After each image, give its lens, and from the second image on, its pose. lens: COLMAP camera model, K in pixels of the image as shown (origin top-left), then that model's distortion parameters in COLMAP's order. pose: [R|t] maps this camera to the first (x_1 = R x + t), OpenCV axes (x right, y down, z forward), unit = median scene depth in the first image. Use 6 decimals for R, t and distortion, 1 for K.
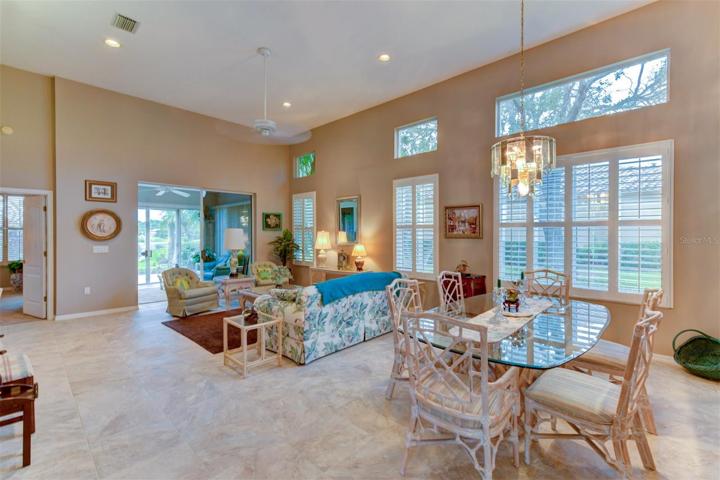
lens RADIAL K [[313.6, 0, 362.9], [0, 313.6, 239.2], [0, 0, 1]] dist [0.016292, -0.000329]
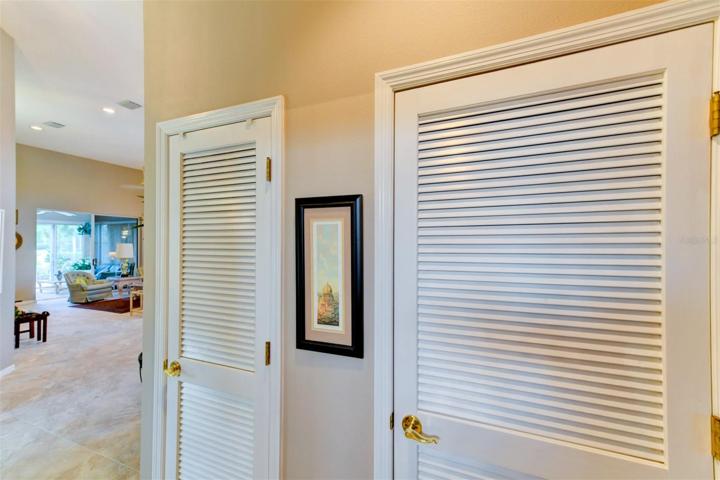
lens RADIAL K [[282.4, 0, 371.8], [0, 282.4, 246.3], [0, 0, 1]] dist [0.010285, 0.000616]
pose [[0.927698, -0.001183, 0.373329, 0.176994], [0.004300, 0.999963, -0.007515, -0.005697], [-0.373306, 0.008577, 0.927668, -0.727667]]
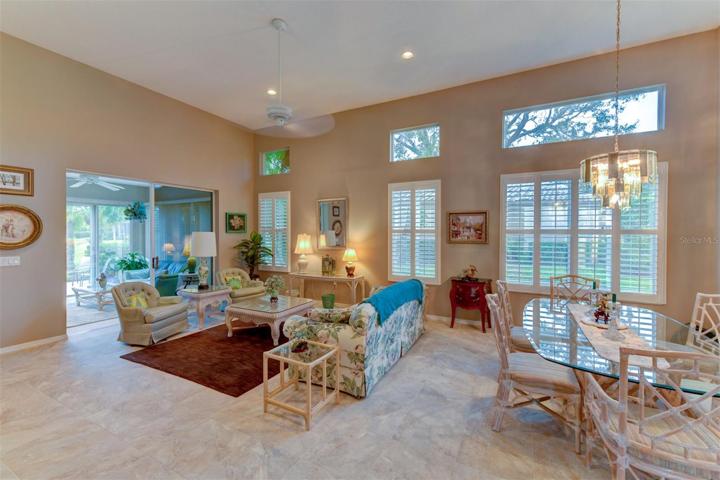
lens RADIAL K [[295.2, 0, 361.2], [0, 295.2, 238.5], [0, 0, 1]] dist [0.011736, 0.000225]
pose [[0.962880, -0.002898, 0.269914, -0.245589], [0.001425, 0.999983, 0.005650, -0.022128], [-0.269926, -0.005056, 0.962868, 0.137848]]
